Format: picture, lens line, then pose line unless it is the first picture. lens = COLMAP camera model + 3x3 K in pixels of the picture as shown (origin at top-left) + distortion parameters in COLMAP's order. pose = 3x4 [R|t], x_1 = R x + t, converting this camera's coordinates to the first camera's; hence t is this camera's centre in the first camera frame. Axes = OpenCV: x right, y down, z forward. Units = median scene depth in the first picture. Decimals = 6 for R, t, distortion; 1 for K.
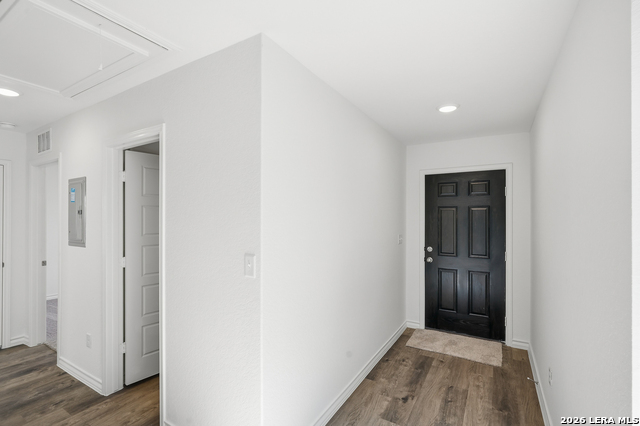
lens RADIAL K [[294.9, 0, 321.0], [0, 294.9, 219.9], [0, 0, 1]] dist [0.000796, 0.000294]
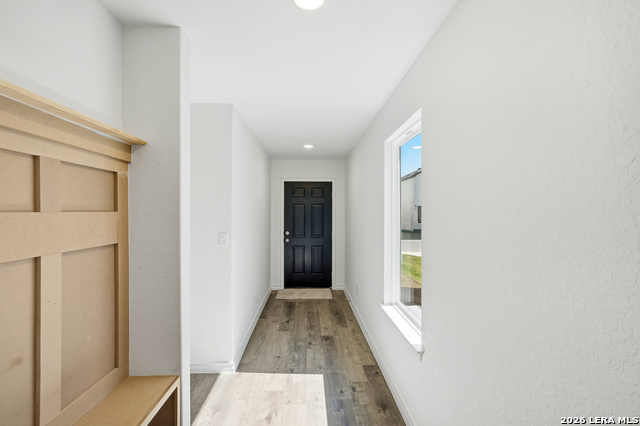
lens RADIAL K [[299.1, 0, 316.7], [0, 299.1, 211.7], [0, 0, 1]] dist [0.000473, 0.000579]
pose [[0.840976, 0.006018, 0.541038, -0.403034], [-0.003578, 0.999978, -0.005561, 0.003201], [-0.541060, 0.002741, 0.840980, -0.408630]]
